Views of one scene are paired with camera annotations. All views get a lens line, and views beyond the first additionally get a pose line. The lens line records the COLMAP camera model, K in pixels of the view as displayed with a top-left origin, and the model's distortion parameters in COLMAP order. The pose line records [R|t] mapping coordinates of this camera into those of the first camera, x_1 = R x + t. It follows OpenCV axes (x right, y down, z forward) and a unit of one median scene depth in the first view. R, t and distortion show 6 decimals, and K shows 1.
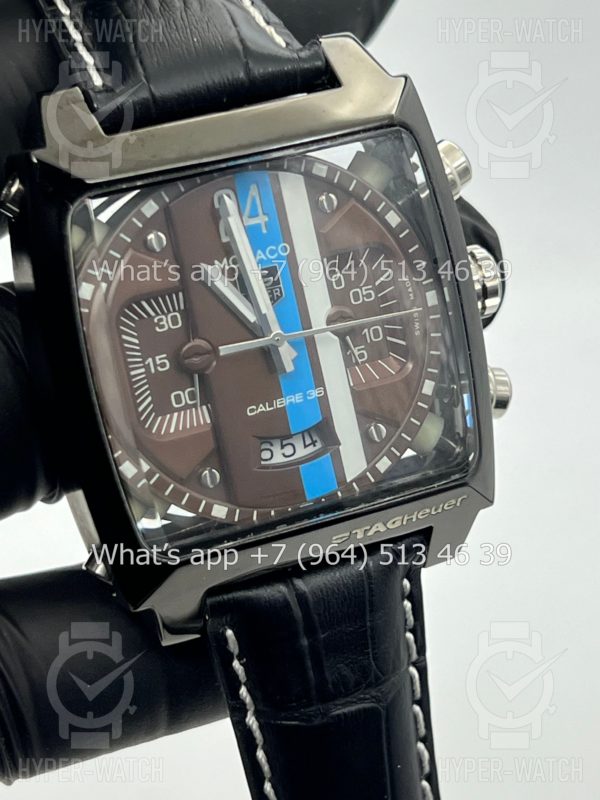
lens RADIAL K [[1883.8, 0, 300.0], [0, 1883.8, 400.0], [0, 0, 1]] dist [0.318562, -0.411259]
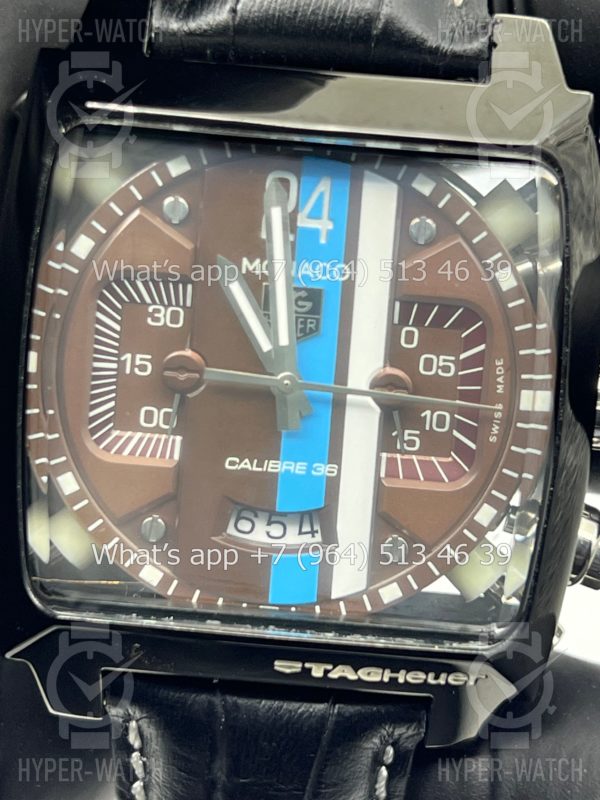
lens RADIAL K [[1883.8, 0, 300.0], [0, 1883.8, 400.0], [0, 0, 1]] dist [0.318562, -0.411259]
pose [[0.893810, 0.319836, -0.314340, 0.226466], [-0.319476, 0.946045, 0.054172, -0.067424], [0.314706, 0.052004, 0.947764, 0.295128]]
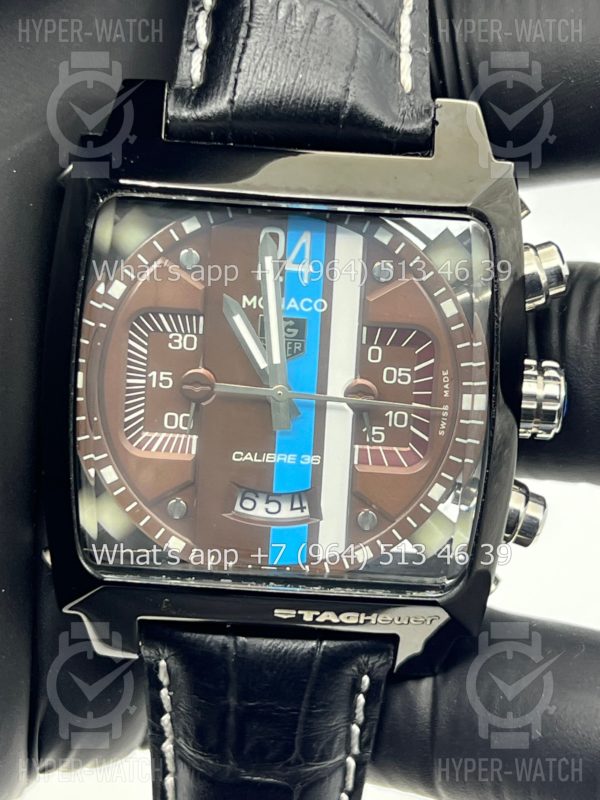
lens RADIAL K [[1883.8, 0, 300.0], [0, 1883.8, 400.0], [0, 0, 1]] dist [0.318562, -0.411259]
pose [[0.905111, 0.309758, -0.291247, 0.272850], [-0.300349, 0.950661, 0.077686, -0.105218], [0.300941, 0.017161, 0.953488, 0.095995]]
